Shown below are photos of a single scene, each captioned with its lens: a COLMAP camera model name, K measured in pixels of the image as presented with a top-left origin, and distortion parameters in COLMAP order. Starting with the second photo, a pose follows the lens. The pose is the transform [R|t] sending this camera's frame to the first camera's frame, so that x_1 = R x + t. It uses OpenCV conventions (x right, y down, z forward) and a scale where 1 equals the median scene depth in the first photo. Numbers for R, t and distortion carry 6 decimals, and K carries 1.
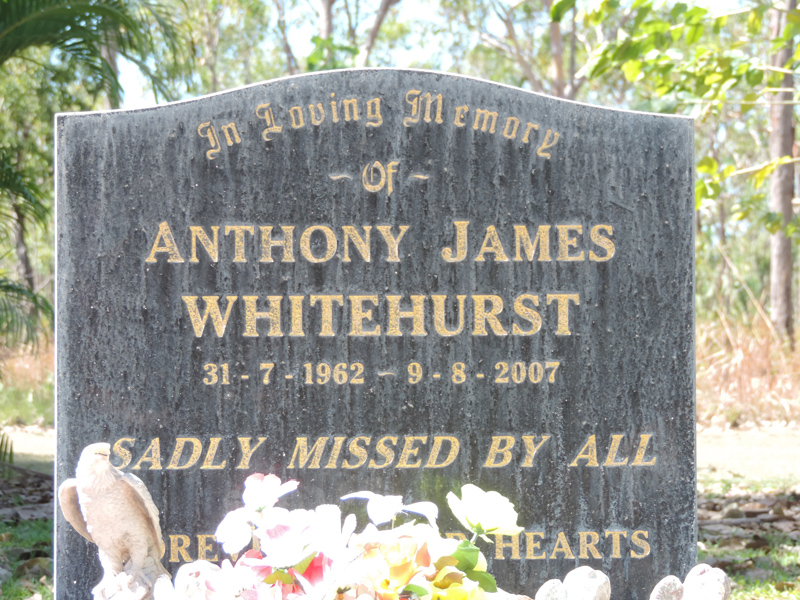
lens RADIAL K [[3139.2, 0, 400.0], [0, 3139.2, 300.0], [0, 0, 1]] dist [0.193351, 2.334563]
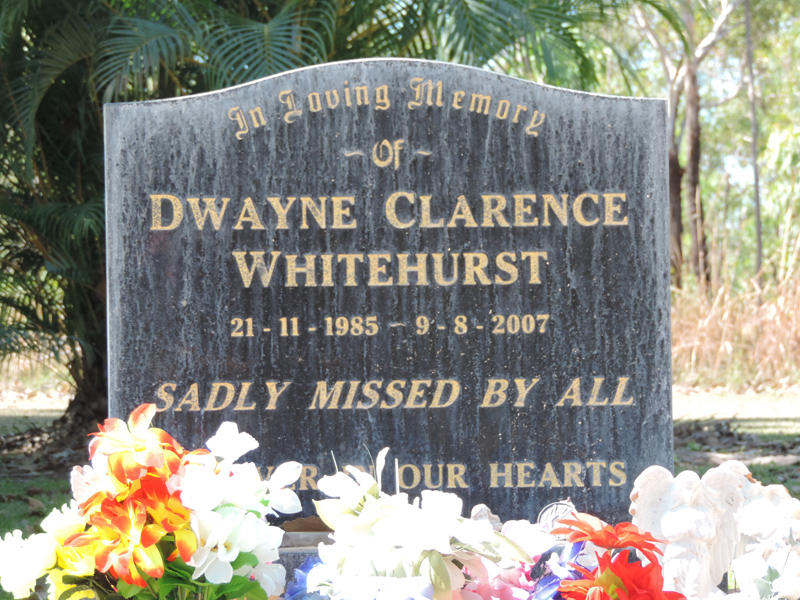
lens RADIAL K [[3139.2, 0, 400.0], [0, 3139.2, 300.0], [0, 0, 1]] dist [0.193351, 2.334563]
pose [[0.999967, -0.007934, -0.001756, -0.000460], [0.007952, 0.999911, 0.010707, 0.001838], [0.001671, -0.010720, 0.999941, -0.143840]]
